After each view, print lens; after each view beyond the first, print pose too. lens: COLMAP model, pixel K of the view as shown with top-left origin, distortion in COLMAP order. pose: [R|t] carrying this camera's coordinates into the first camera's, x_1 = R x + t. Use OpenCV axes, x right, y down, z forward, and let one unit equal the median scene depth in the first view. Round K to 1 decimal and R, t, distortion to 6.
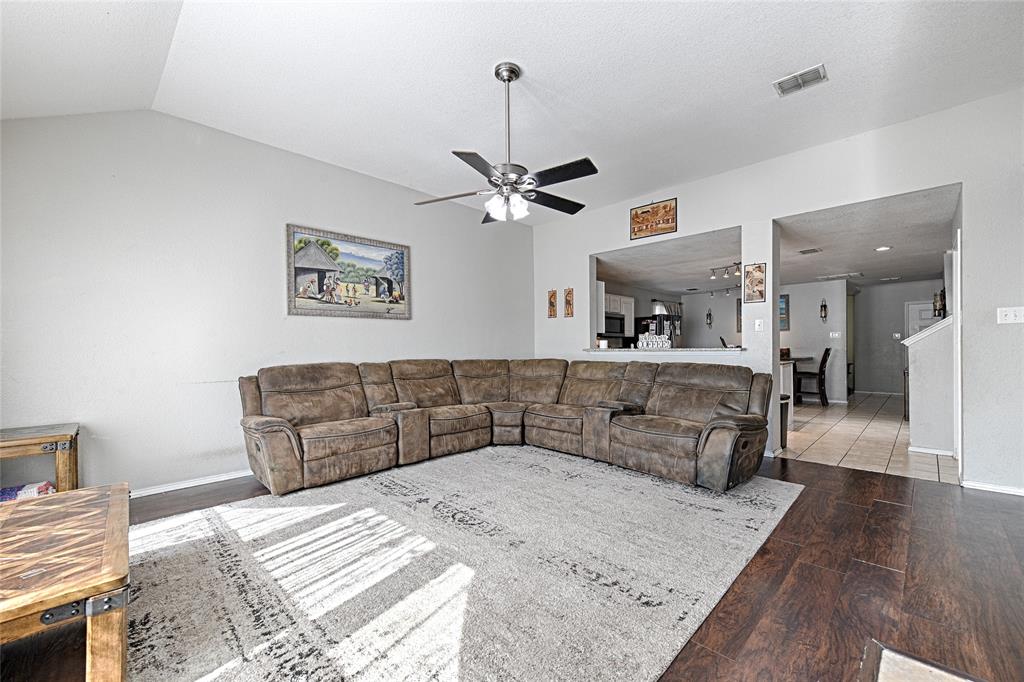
lens RADIAL K [[418.8, 0, 527.2], [0, 418.8, 349.8], [0, 0, 1]] dist [0.011149, -0.000360]
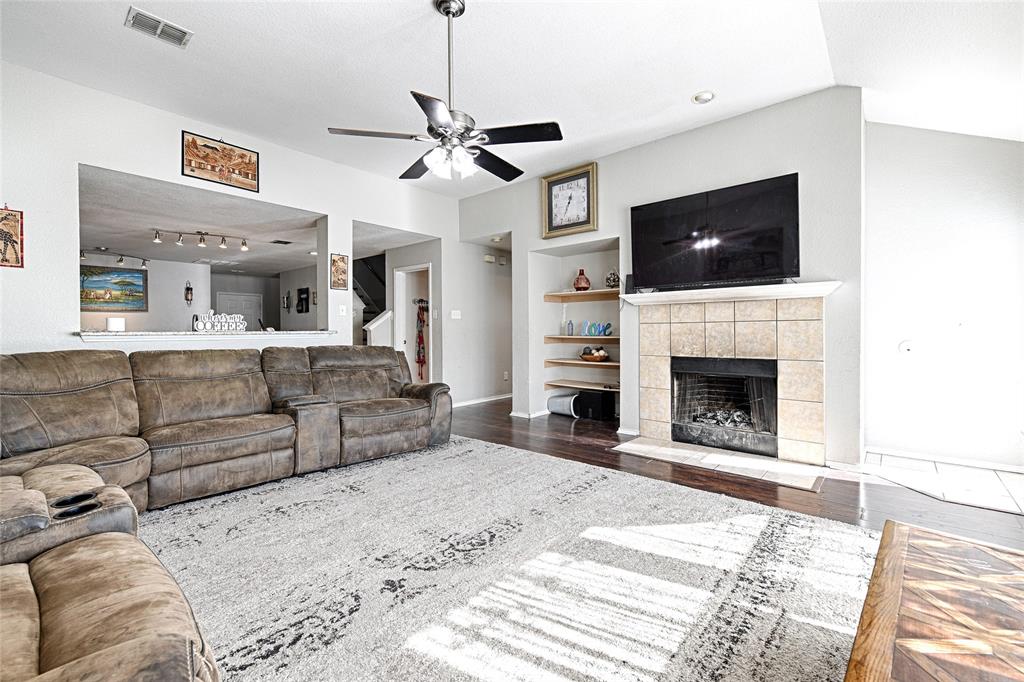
lens RADIAL K [[418.8, 0, 522.2], [0, 418.8, 332.8], [0, 0, 1]] dist [0.011149, -0.000360]
pose [[-0.039207, 0.000886, 0.999231, -0.654161], [0.005938, 0.999982, -0.000654, 0.004297], [-0.999213, 0.005908, -0.039211, 0.648180]]
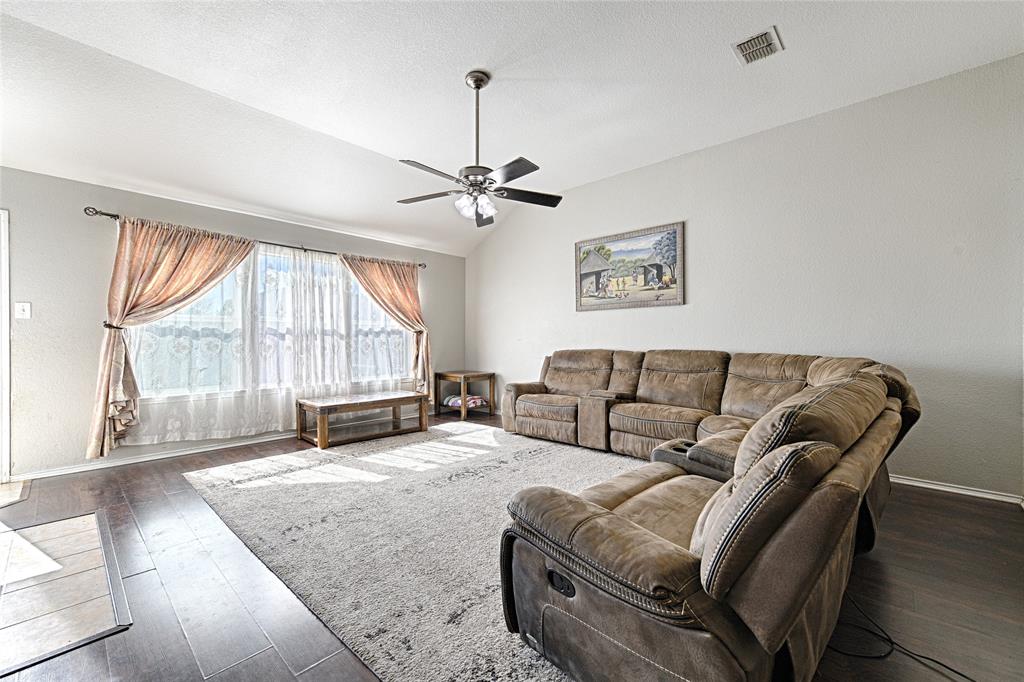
lens RADIAL K [[418.8, 0, 508.7], [0, 418.8, 343.0], [0, 0, 1]] dist [0.011149, -0.000360]
pose [[-0.009355, 0.018257, -0.999790, 0.746677], [-0.001425, 0.999832, 0.018271, -0.008398], [0.999955, 0.001596, -0.009328, 0.792972]]
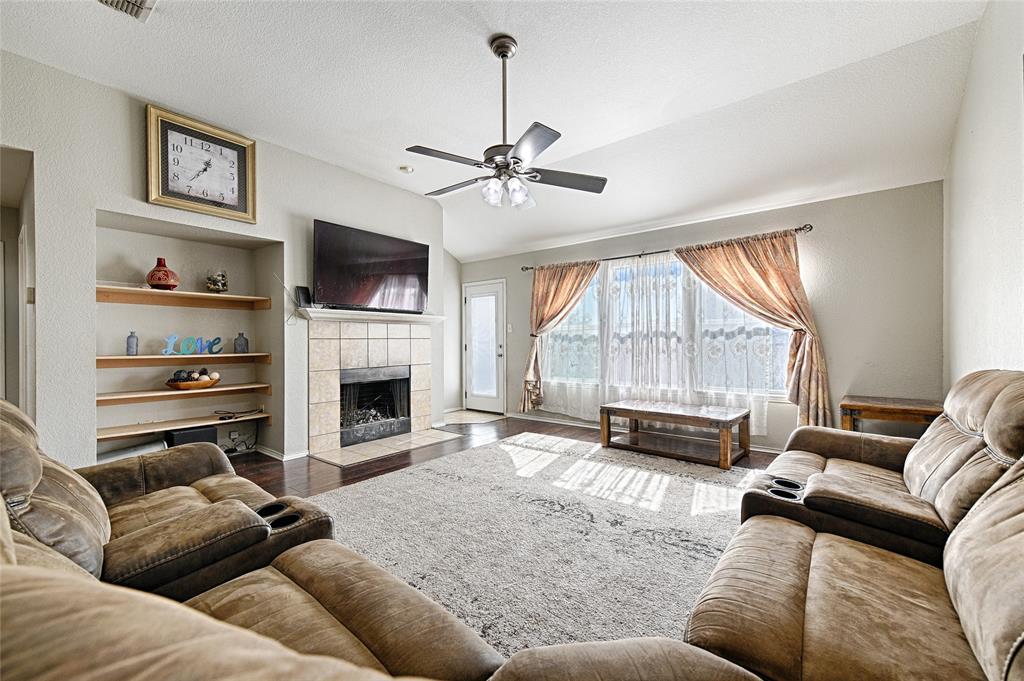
lens RADIAL K [[412.4, 0, 507.2], [0, 412.4, 341.9], [0, 0, 1]] dist [0.008345, -0.000042]
pose [[-0.997893, 0.015267, -0.063066, 0.010165], [0.015321, 0.999883, -0.000370, -0.003088], [0.063053, -0.001336, -0.998009, 1.394719]]
